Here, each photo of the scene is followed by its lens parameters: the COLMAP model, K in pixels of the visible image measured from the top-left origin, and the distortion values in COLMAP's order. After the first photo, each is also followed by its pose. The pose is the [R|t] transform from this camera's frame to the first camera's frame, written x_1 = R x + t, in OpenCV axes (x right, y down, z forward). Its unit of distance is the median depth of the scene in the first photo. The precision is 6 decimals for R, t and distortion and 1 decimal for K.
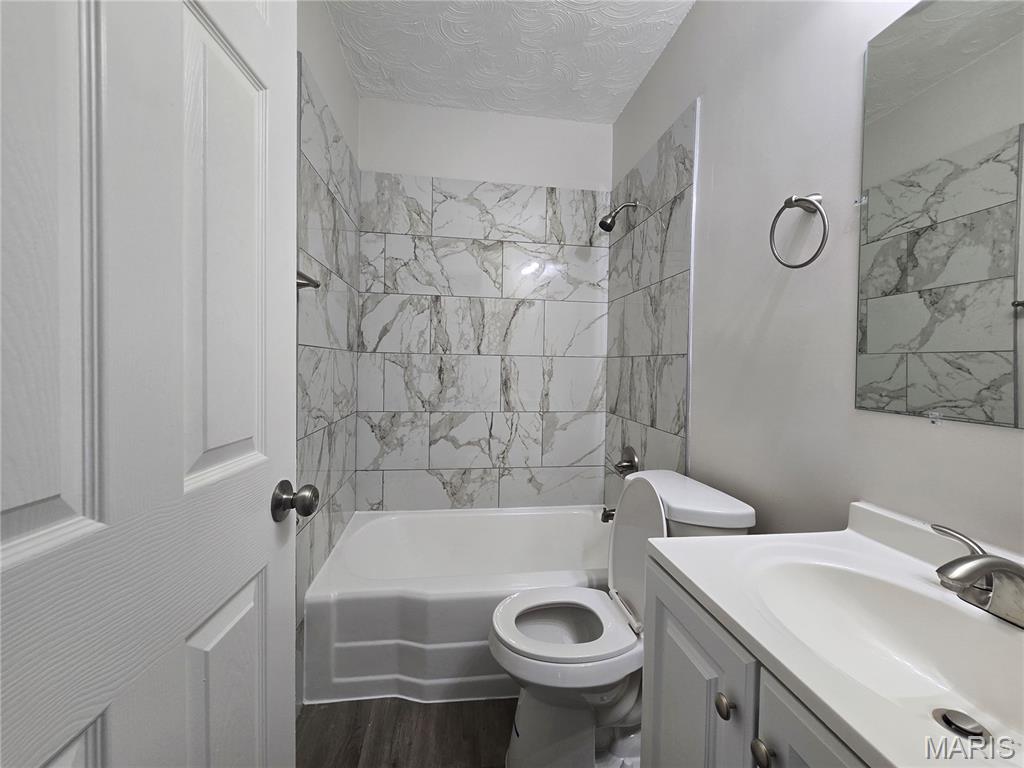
lens RADIAL K [[425.4, 0, 514.4], [0, 425.4, 375.4], [0, 0, 1]] dist [0.008429, 0.000395]
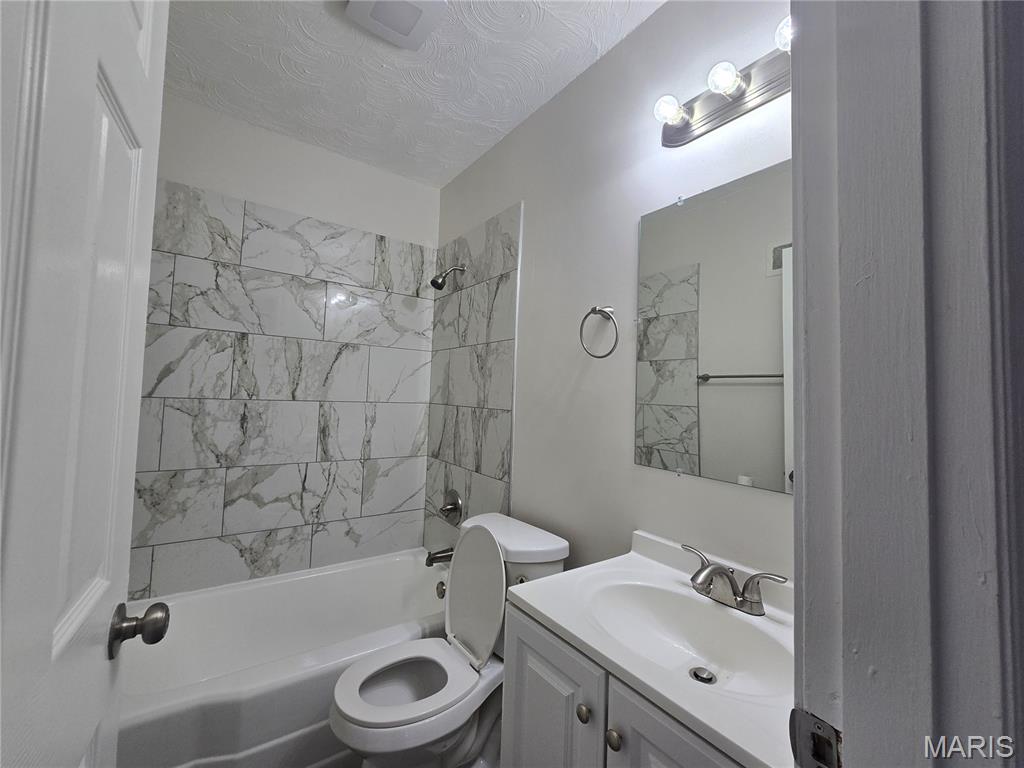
lens RADIAL K [[436.2, 0, 508.7], [0, 436.2, 371.2], [0, 0, 1]] dist [0.000483, -0.000012]
pose [[0.883069, 0.036133, 0.467851, -0.143381], [-0.011299, 0.998379, -0.055781, -0.079011], [-0.469108, 0.043973, 0.882046, -0.051032]]
